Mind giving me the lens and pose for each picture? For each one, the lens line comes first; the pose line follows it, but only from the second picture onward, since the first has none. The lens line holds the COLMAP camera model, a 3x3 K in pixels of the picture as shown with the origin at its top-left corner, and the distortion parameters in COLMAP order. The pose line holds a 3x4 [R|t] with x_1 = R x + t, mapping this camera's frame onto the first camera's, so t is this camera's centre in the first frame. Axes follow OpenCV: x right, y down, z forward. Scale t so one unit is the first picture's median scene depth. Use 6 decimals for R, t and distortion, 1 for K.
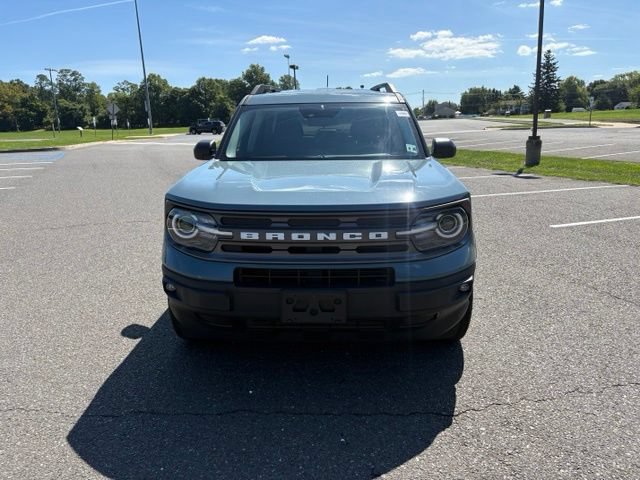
lens RADIAL K [[484.5, 0, 323.0], [0, 484.5, 237.4], [0, 0, 1]] dist [0.044069, -0.041631]
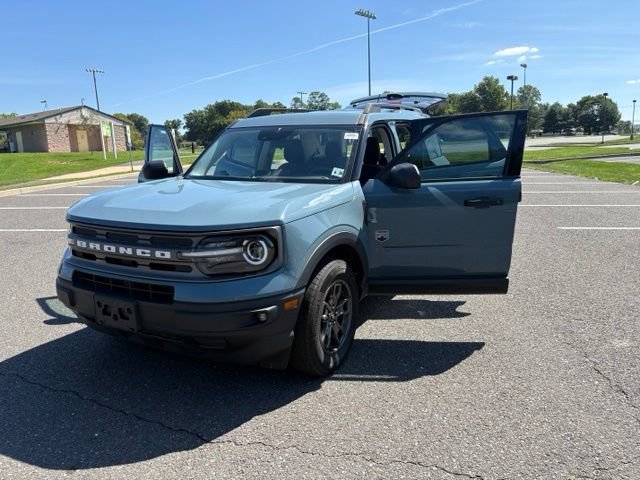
lens RADIAL K [[484.5, 0, 325.5], [0, 484.5, 236.6], [0, 0, 1]] dist [0.044069, -0.041631]
pose [[0.902464, 0.080654, -0.423148, 0.804823], [-0.093058, 0.995623, -0.008697, -0.060478], [0.420594, 0.047226, 0.906019, 0.166930]]
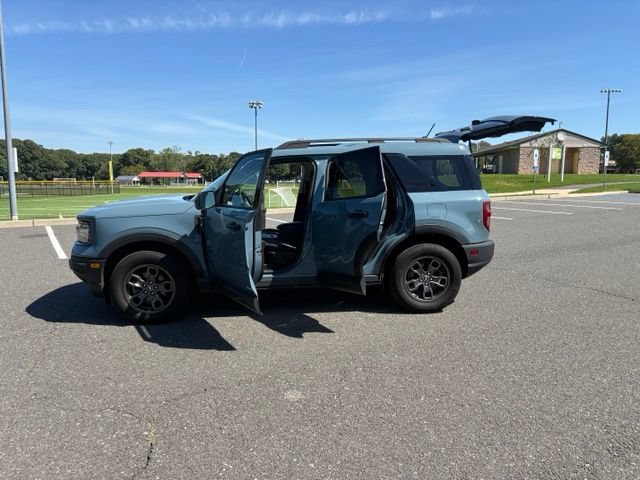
lens RADIAL K [[484.5, 0, 316.8], [0, 484.5, 239.9], [0, 0, 1]] dist [0.044069, -0.041631]
pose [[0.131824, 0.156727, -0.978805, 2.133197], [-0.223886, 0.966615, 0.124623, -0.409886], [0.965659, 0.202713, 0.162512, 1.520773]]
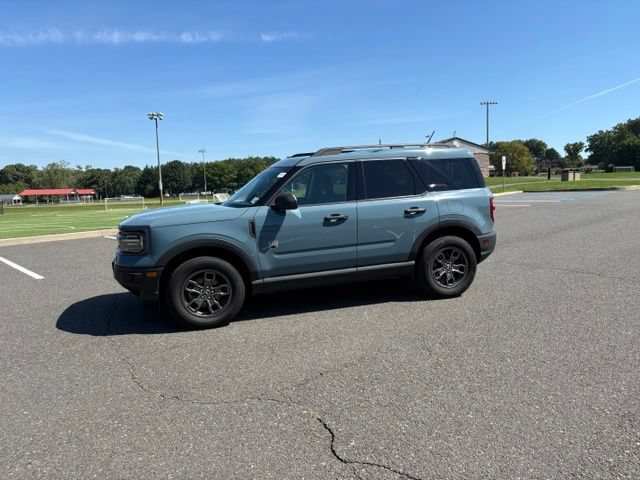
lens RADIAL K [[484.5, 0, 317.9], [0, 484.5, 238.7], [0, 0, 1]] dist [0.044069, -0.041631]
pose [[0.328974, 0.120854, -0.936574, 2.159078], [-0.186620, 0.980538, 0.060976, -0.270149], [0.925715, 0.154724, 0.345126, 0.982857]]
